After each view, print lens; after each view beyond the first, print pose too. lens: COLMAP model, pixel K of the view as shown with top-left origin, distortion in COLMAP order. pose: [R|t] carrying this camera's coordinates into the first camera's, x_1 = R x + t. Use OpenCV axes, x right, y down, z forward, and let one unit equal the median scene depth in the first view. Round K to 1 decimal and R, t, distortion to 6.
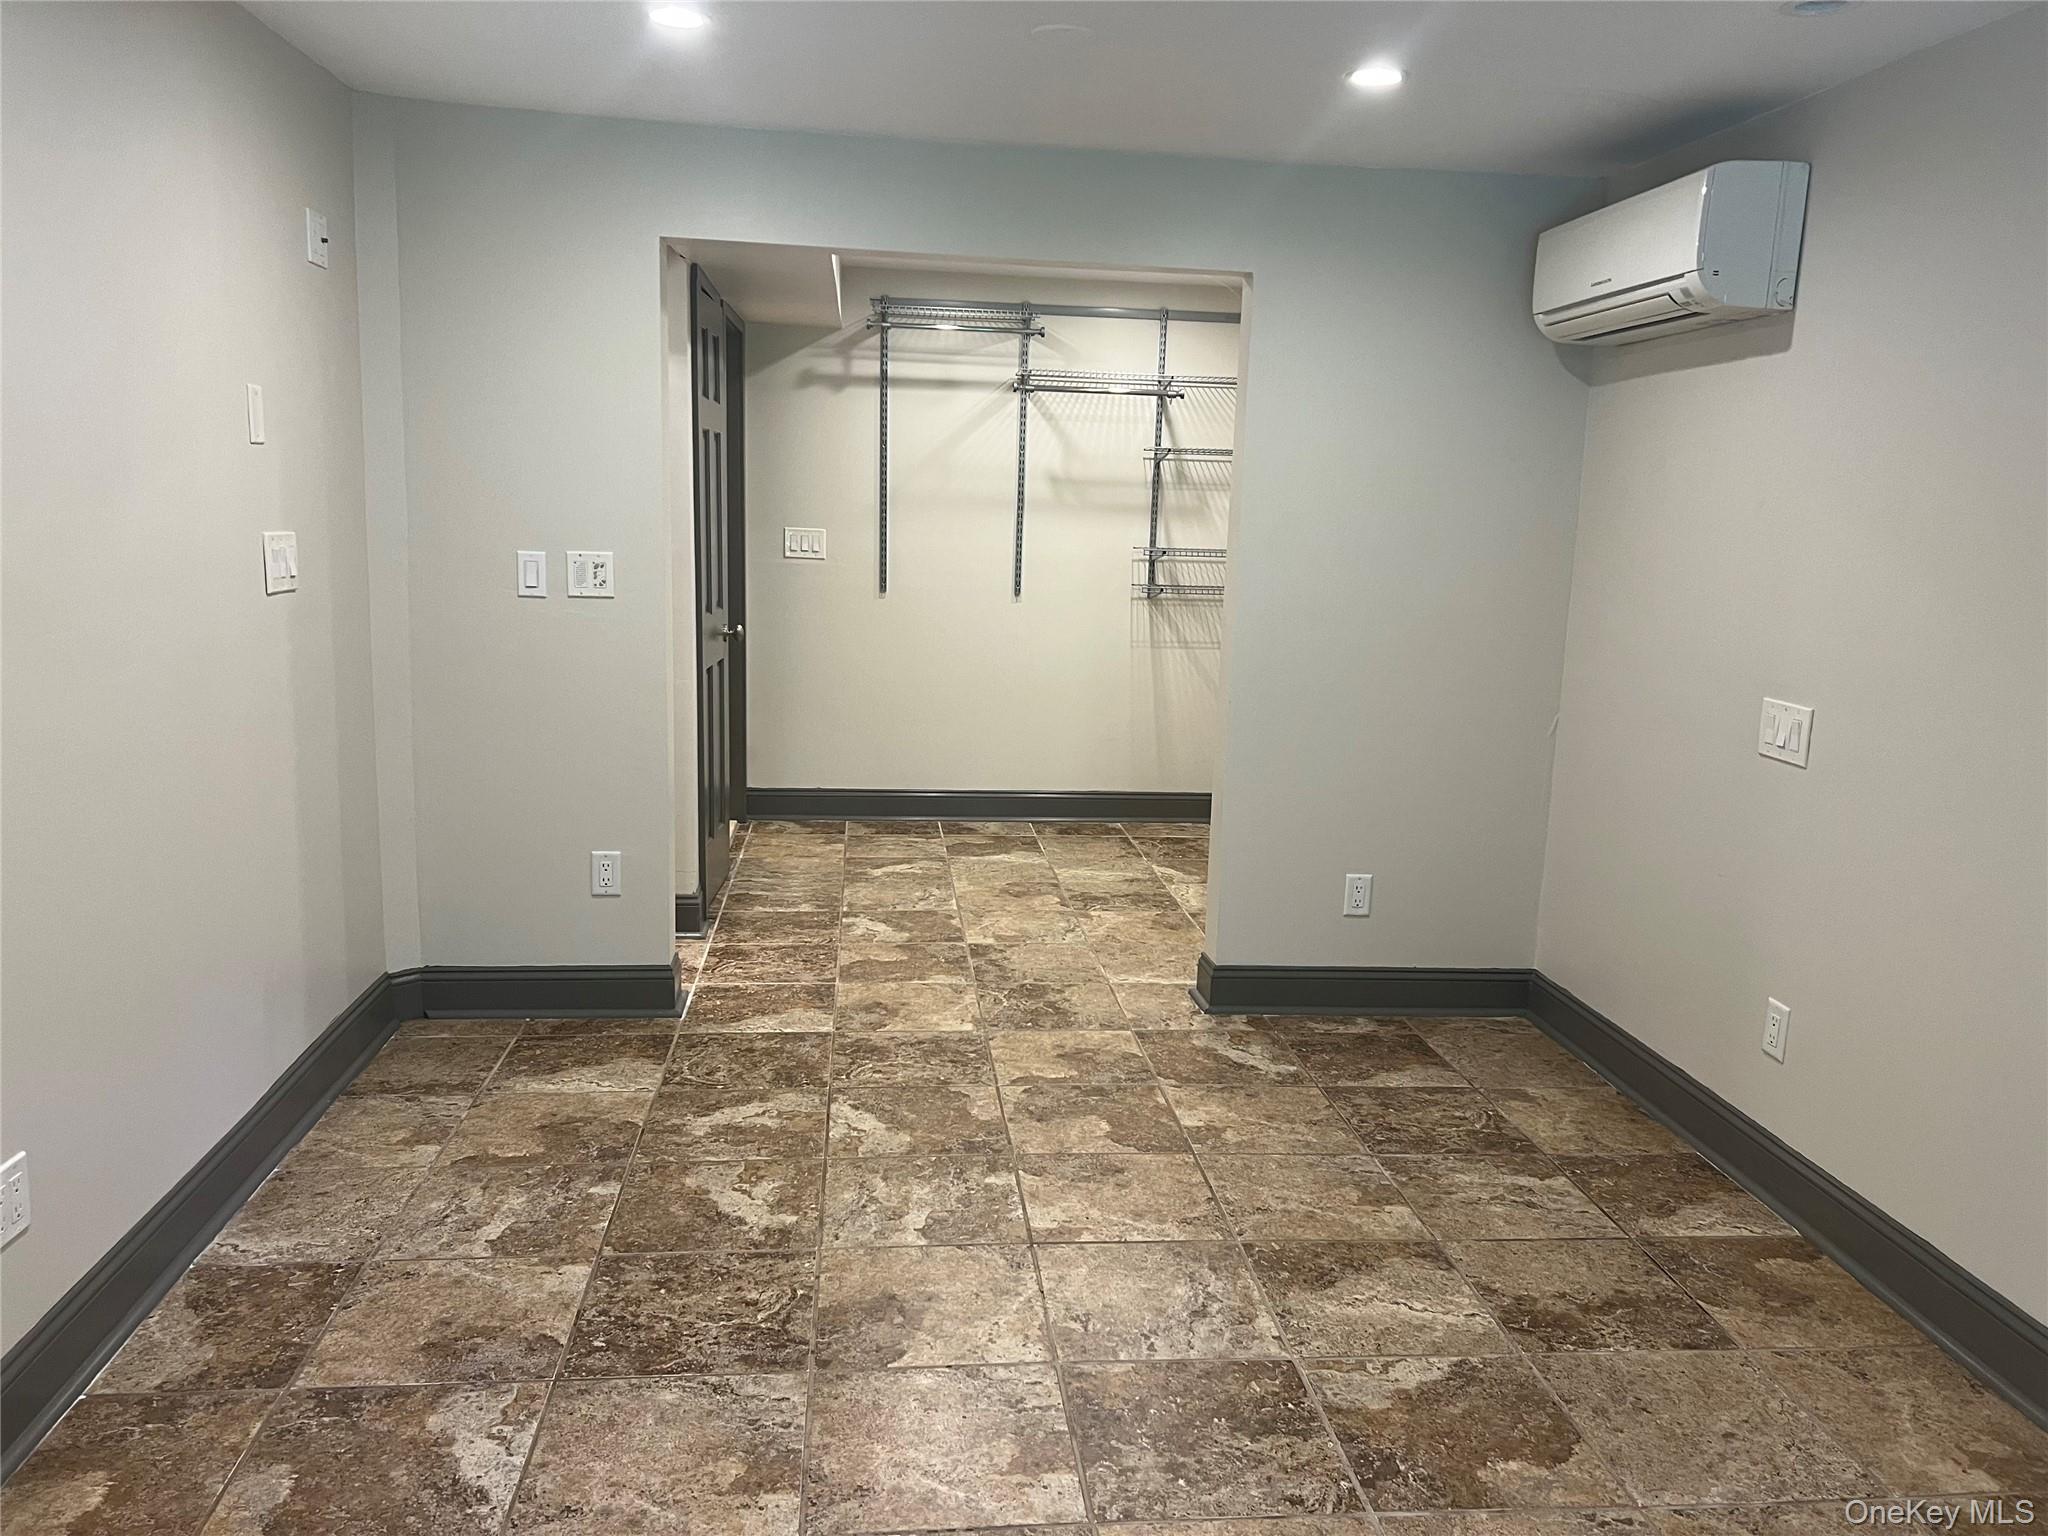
lens RADIAL K [[1506.9, 0, 1025.7], [0, 1506.9, 773.3], [0, 0, 1]] dist [0.051984, -0.048319]
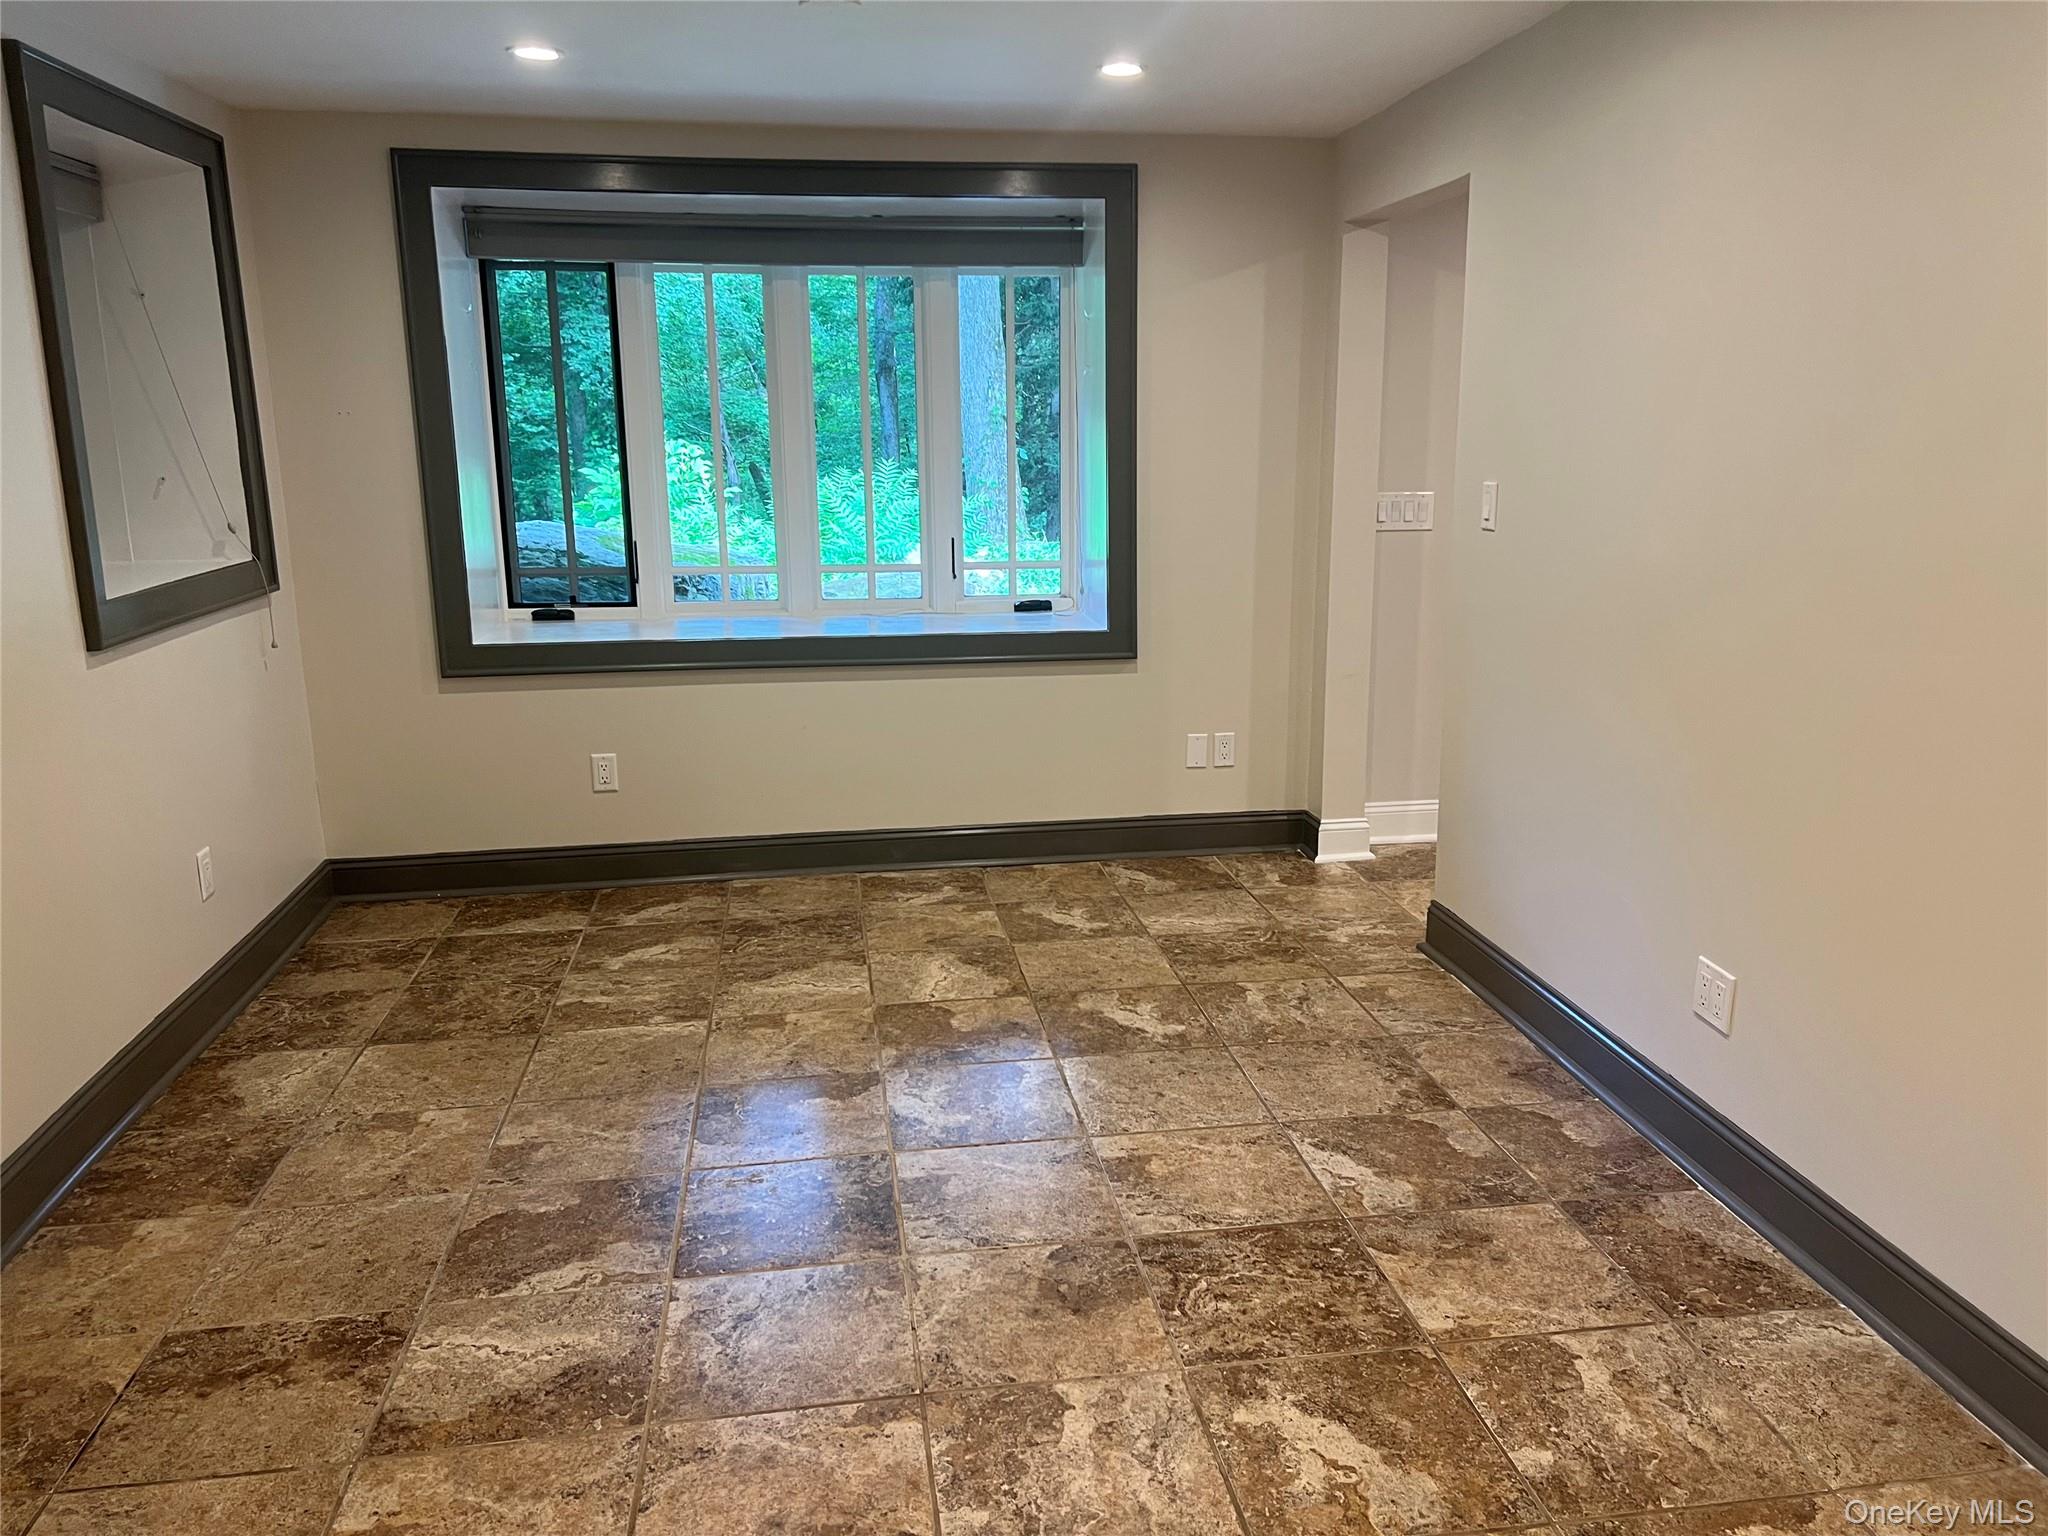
lens RADIAL K [[1506.9, 0, 1025.7], [0, 1506.9, 773.3], [0, 0, 1]] dist [0.051984, -0.048319]
pose [[-0.998881, -0.015575, -0.044657, -0.010823], [-0.032145, 0.916178, 0.399479, -0.328665], [0.034691, 0.400468, -0.915654, 1.737110]]
